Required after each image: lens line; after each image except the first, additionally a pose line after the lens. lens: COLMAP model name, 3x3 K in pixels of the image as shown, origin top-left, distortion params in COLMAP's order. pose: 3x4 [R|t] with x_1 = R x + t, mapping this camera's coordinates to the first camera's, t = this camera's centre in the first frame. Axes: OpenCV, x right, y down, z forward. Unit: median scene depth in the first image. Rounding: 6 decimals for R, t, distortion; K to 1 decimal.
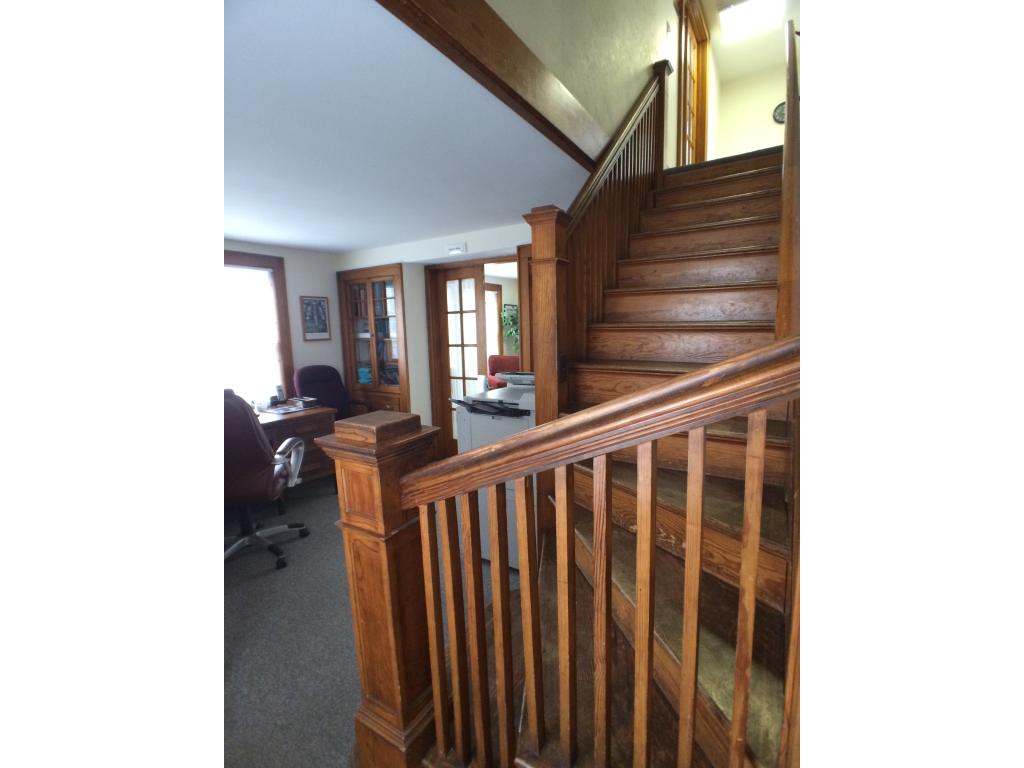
lens RADIAL K [[424.3, 0, 514.6], [0, 424.3, 390.7], [0, 0, 1]] dist [-0.028169, 0.000167]
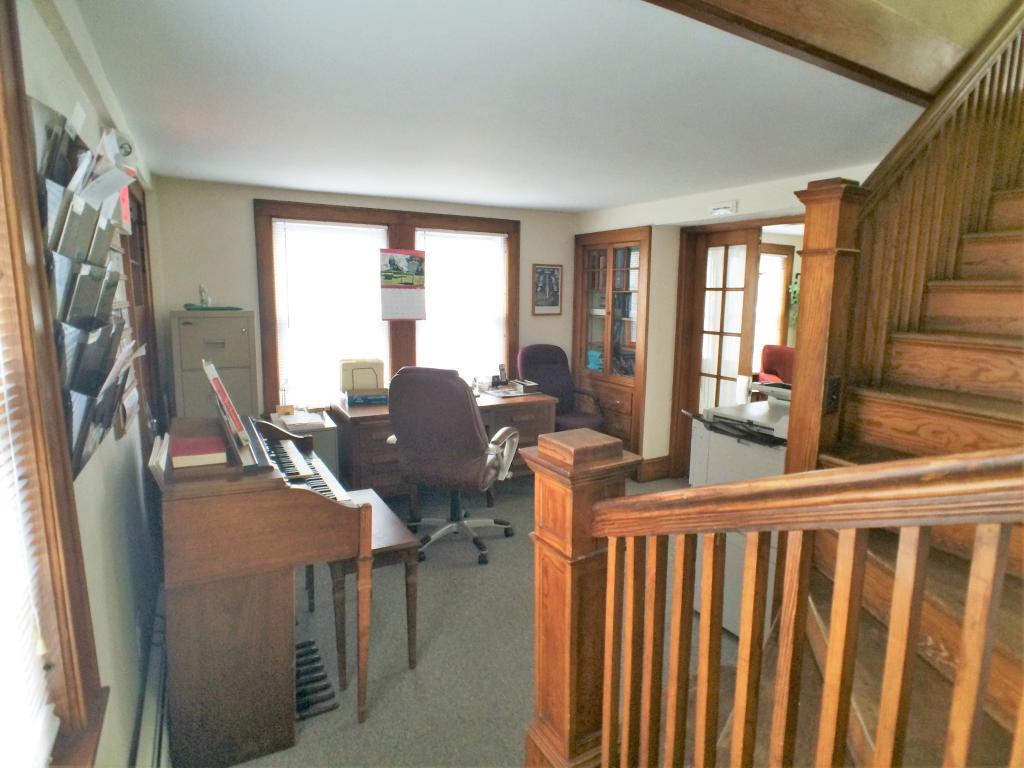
lens RADIAL K [[566.9, 0, 512.0], [0, 566.9, 384.0], [0, 0, 1]] dist [-0.023734, 0.001038]
pose [[0.874402, 0.107123, -0.473229, 0.067630], [-0.098136, 0.994212, 0.043726, -0.047064], [0.475174, 0.008207, 0.879854, -0.103115]]
